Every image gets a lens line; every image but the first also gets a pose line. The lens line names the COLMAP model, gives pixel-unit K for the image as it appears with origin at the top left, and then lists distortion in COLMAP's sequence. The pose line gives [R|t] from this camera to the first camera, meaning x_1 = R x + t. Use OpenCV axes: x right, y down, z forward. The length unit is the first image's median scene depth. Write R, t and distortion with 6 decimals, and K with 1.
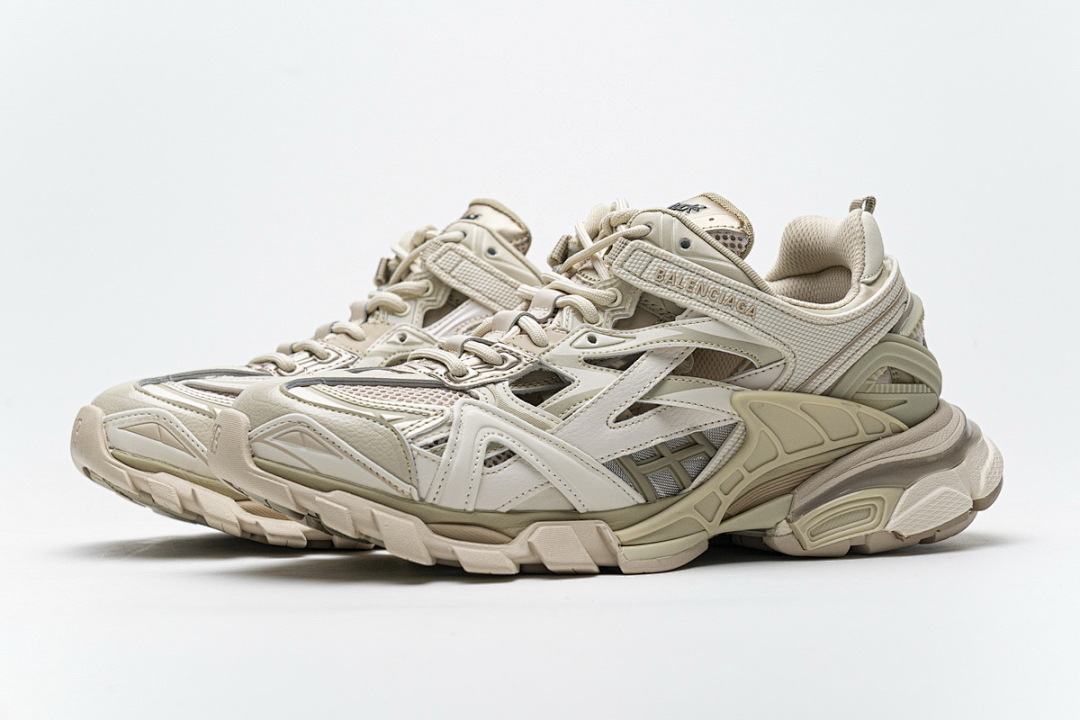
lens RADIAL K [[2048.4, 0, 539.0], [0, 2048.4, 364.6], [0, 0, 1]] dist [-0.007327, 0.000000]
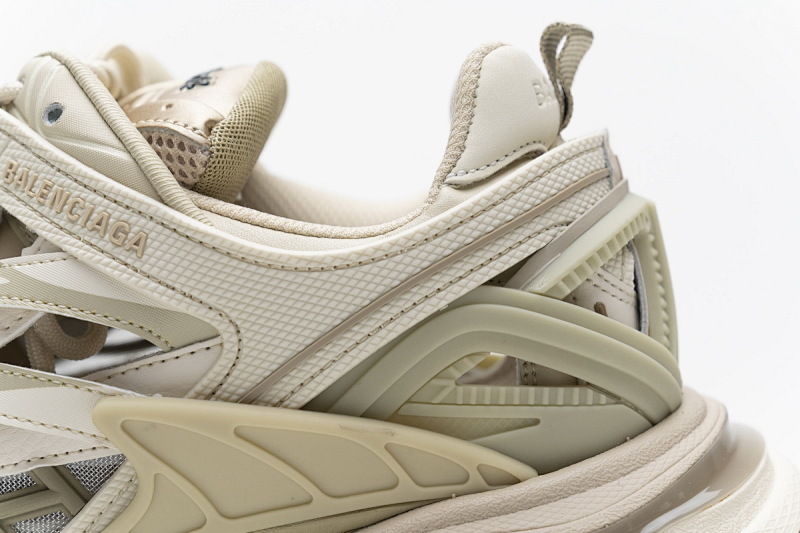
lens RADIAL K [[1517.4, 0, 399.6], [0, 1517.4, 266.4], [0, 0, 1]] dist [-0.007327, 0.000000]
pose [[0.885780, 0.030955, -0.463073, 0.339515], [-0.015185, 0.999172, 0.037745, -0.035497], [0.463857, -0.026402, 0.885516, 0.693051]]
